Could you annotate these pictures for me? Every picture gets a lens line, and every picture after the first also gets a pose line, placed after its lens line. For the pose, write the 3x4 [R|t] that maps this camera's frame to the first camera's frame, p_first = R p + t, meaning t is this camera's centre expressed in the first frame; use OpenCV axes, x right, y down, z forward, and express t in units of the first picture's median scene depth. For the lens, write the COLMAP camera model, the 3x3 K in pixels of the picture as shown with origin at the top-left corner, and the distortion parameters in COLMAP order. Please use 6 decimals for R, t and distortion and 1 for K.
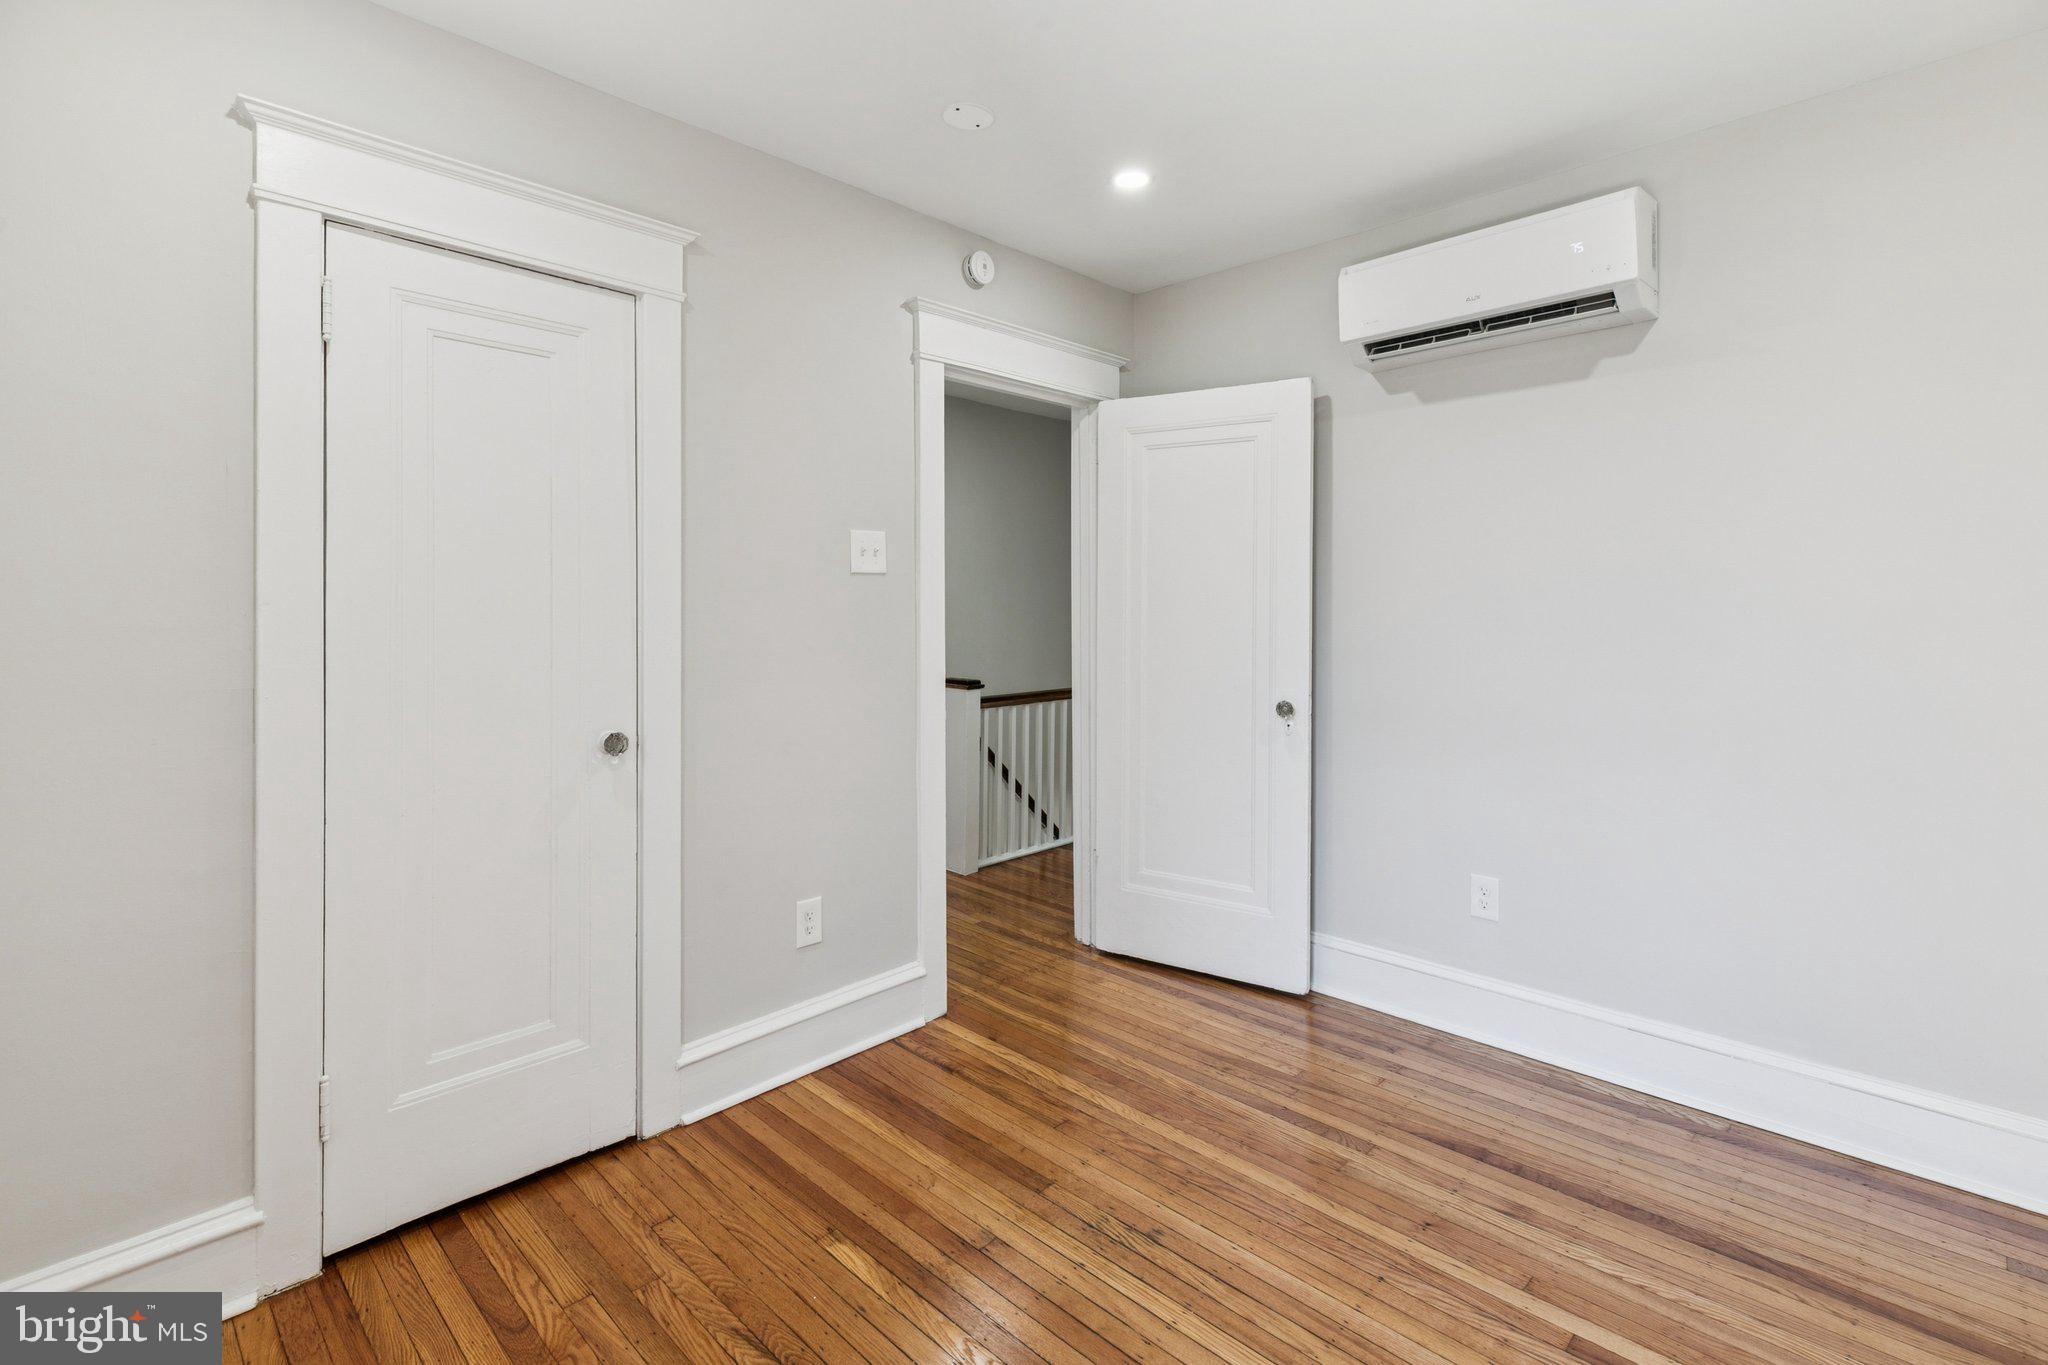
lens RADIAL K [[933.9, 0, 1025.2], [0, 933.9, 596.6], [0, 0, 1]] dist [0.000785, 0.000201]
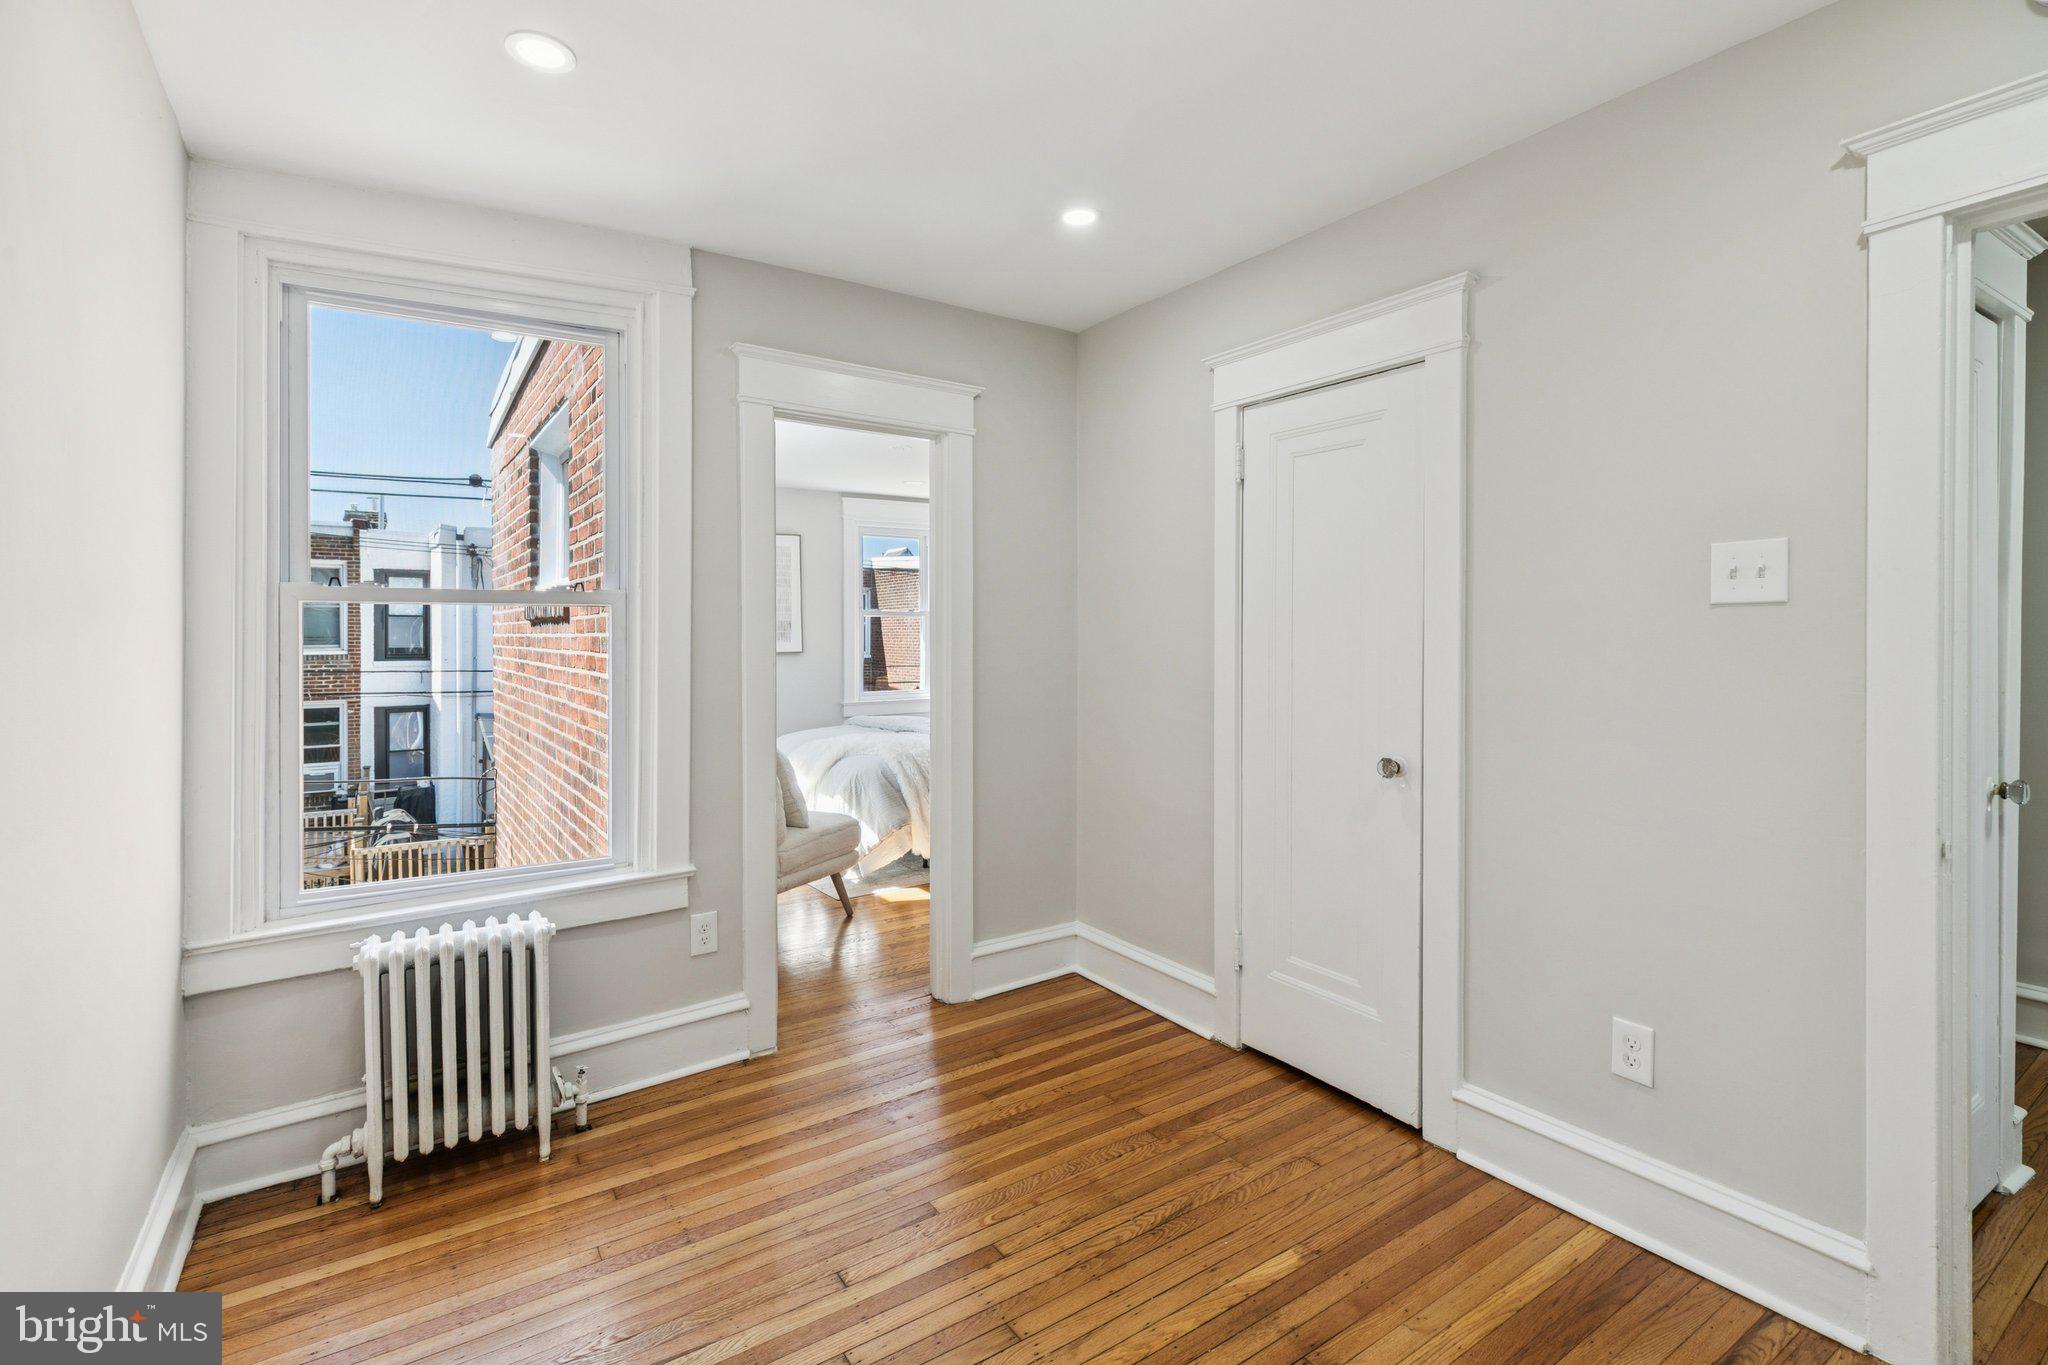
lens RADIAL K [[960.3, 0, 1053.9], [0, 960.3, 646.5], [0, 0, 1]] dist [-0.000584, 0.000326]
pose [[-0.182017, 0.006344, -0.983275, 0.785489], [0.002591, 0.999979, 0.005973, 0.001379], [0.983292, -0.001461, -0.182029, 0.805771]]
